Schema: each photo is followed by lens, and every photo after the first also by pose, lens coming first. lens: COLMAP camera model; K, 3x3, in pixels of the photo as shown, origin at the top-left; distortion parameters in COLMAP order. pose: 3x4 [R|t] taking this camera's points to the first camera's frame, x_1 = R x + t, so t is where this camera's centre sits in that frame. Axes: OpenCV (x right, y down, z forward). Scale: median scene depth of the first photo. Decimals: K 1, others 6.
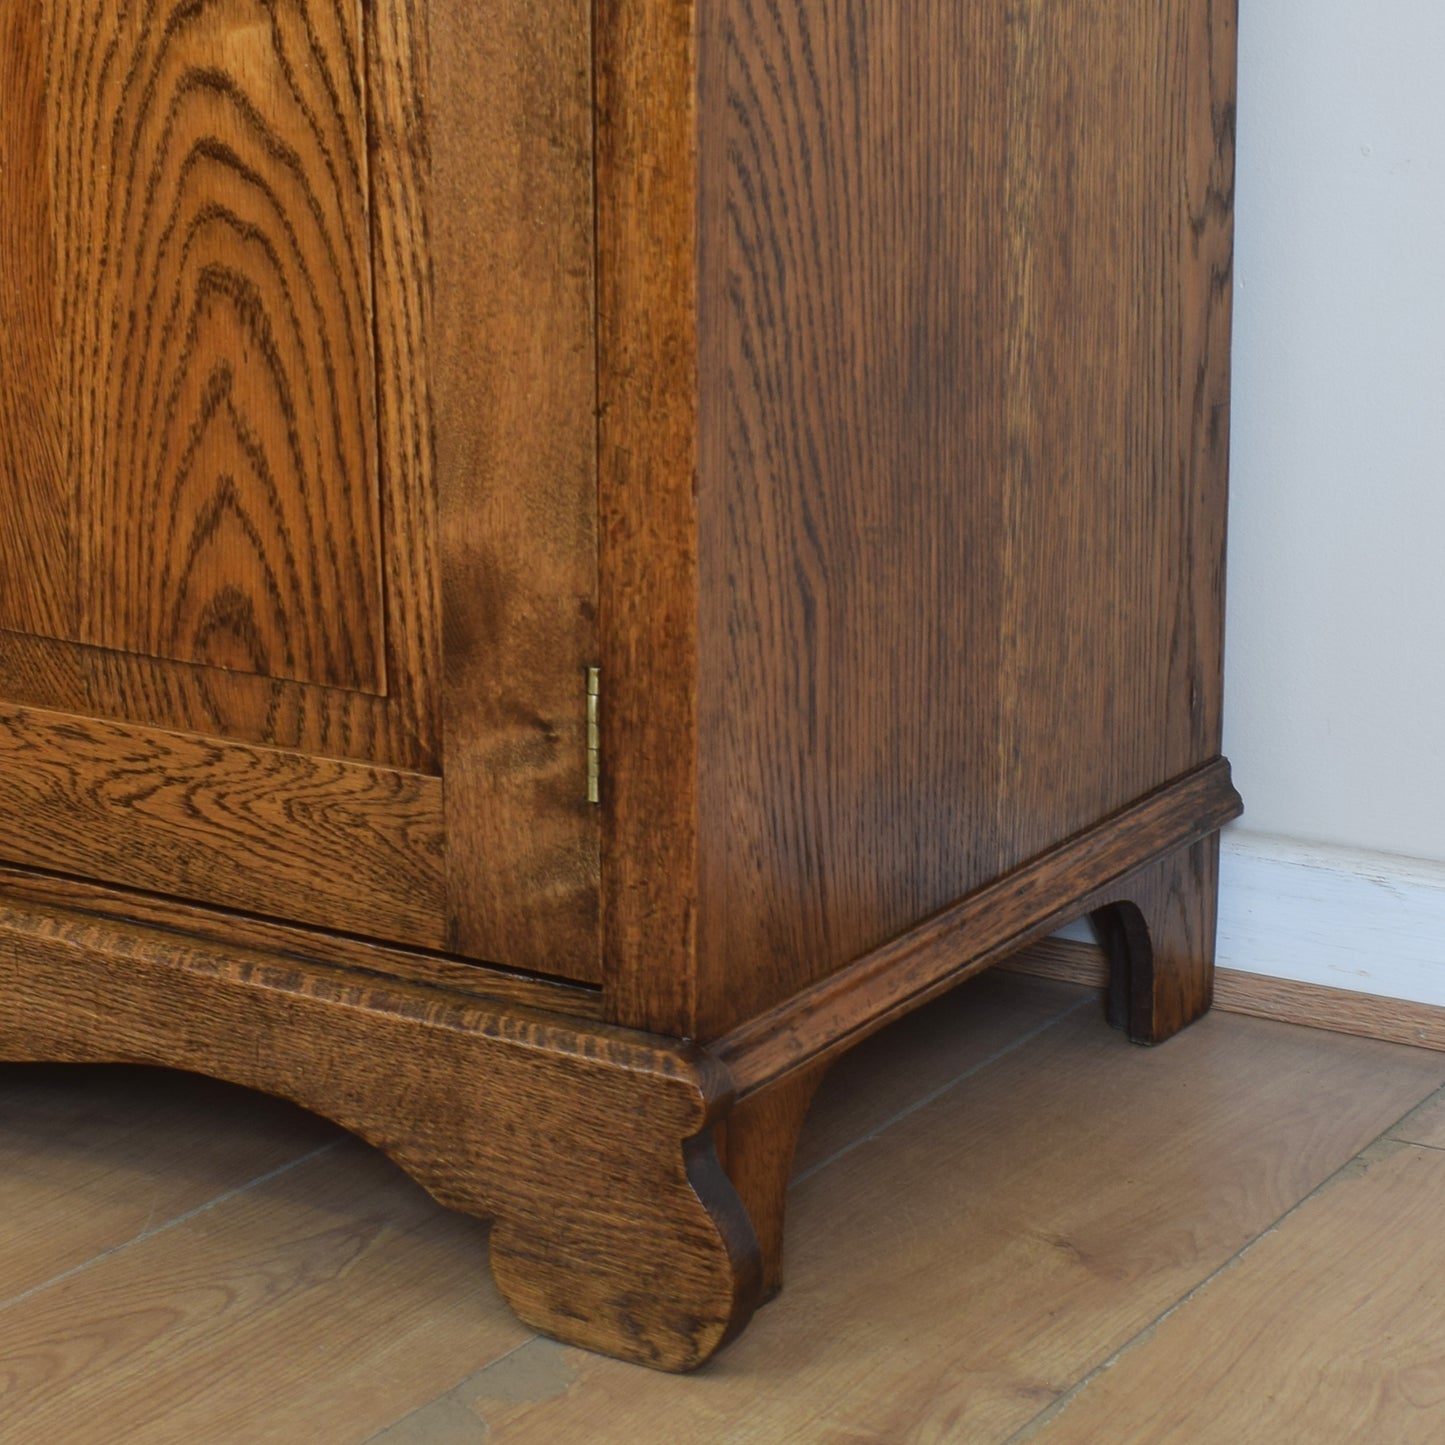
lens RADIAL K [[3571.6, 0, 686.5], [0, 3571.6, 462.8], [0, 0, 1]] dist [-0.078828, 0.000000]
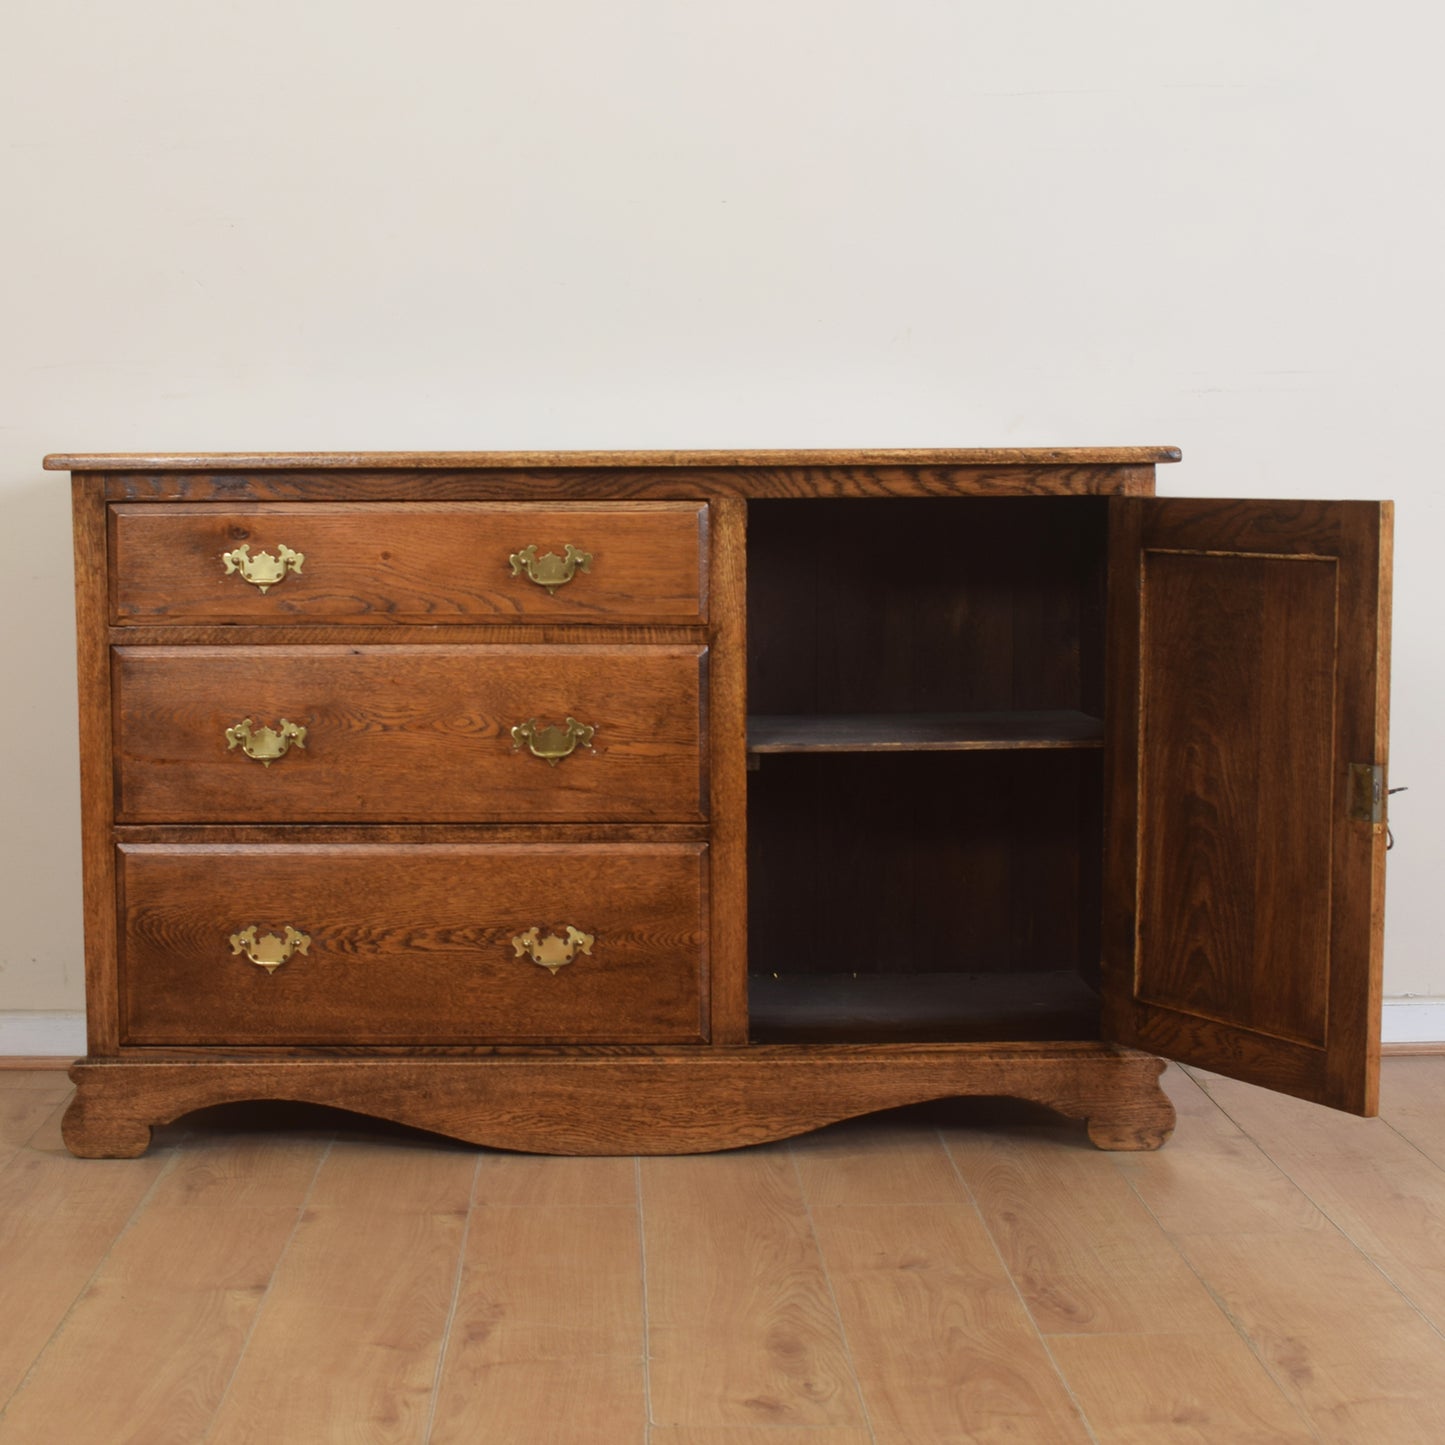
lens RADIAL K [[2511.8, 0, 639.1], [0, 2511.8, 717.8], [0, 0, 1]] dist [-0.074958, 0.000000]
pose [[0.834901, -0.052081, 0.547930, -1.584234], [0.103924, 0.992523, -0.064013, -0.043728], [-0.540499, 0.110387, 0.834071, -0.697932]]
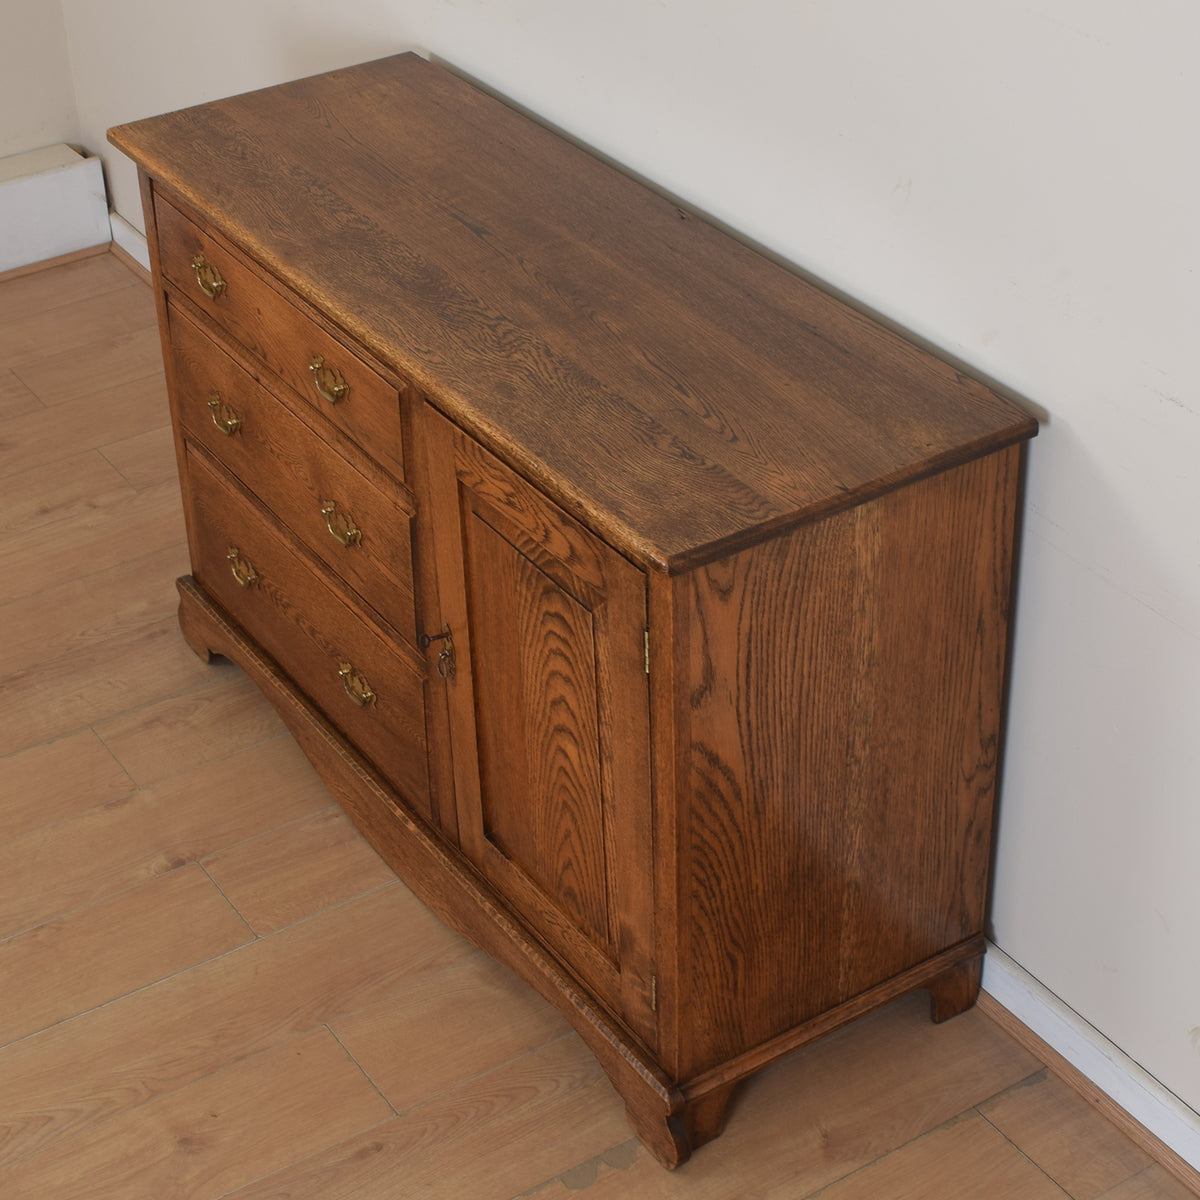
lens RADIAL K [[2369.6, 0, 584.1], [0, 2369.6, 572.6], [0, 0, 1]] dist [-0.069997, 0.000000]
pose [[0.911196, 0.205031, -0.357330, 0.547292], [-0.047885, 0.914192, 0.402443, -1.024116], [0.409182, -0.349593, 0.842826, -0.591758]]
